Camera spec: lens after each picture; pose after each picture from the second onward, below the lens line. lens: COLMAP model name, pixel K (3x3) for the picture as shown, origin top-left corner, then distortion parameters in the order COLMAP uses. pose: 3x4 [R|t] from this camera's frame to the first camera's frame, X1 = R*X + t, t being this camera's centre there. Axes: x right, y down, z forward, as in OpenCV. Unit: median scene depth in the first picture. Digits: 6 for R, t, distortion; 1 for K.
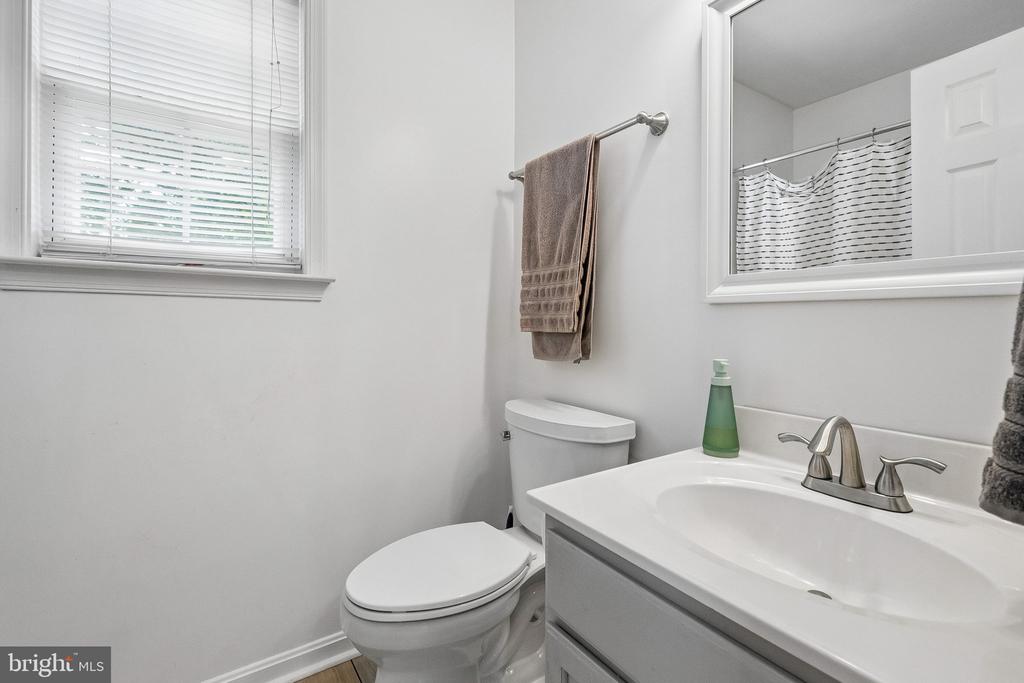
lens RADIAL K [[461.0, 0, 511.0], [0, 461.0, 334.9], [0, 0, 1]] dist [0.007140, -0.004164]
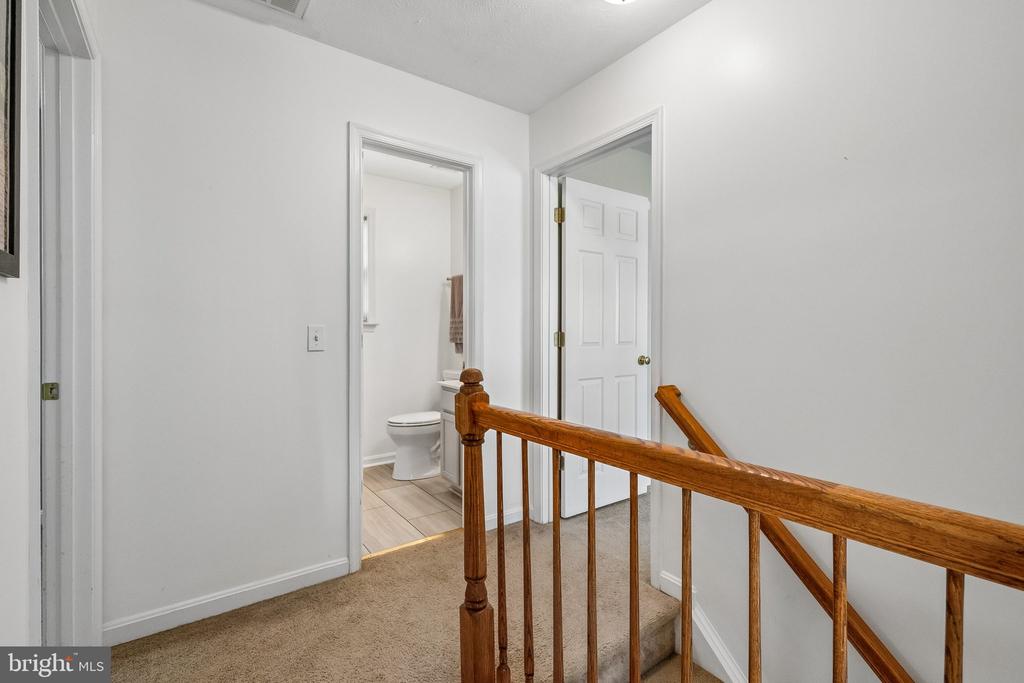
lens RADIAL K [[461.0, 0, 513.8], [0, 461.0, 338.9], [0, 0, 1]] dist [0.007140, -0.004164]
pose [[0.999636, -0.004785, 0.026545, 0.309288], [0.004972, 0.999963, -0.006993, -0.008454], [-0.026511, 0.007123, 0.999623, -1.569955]]
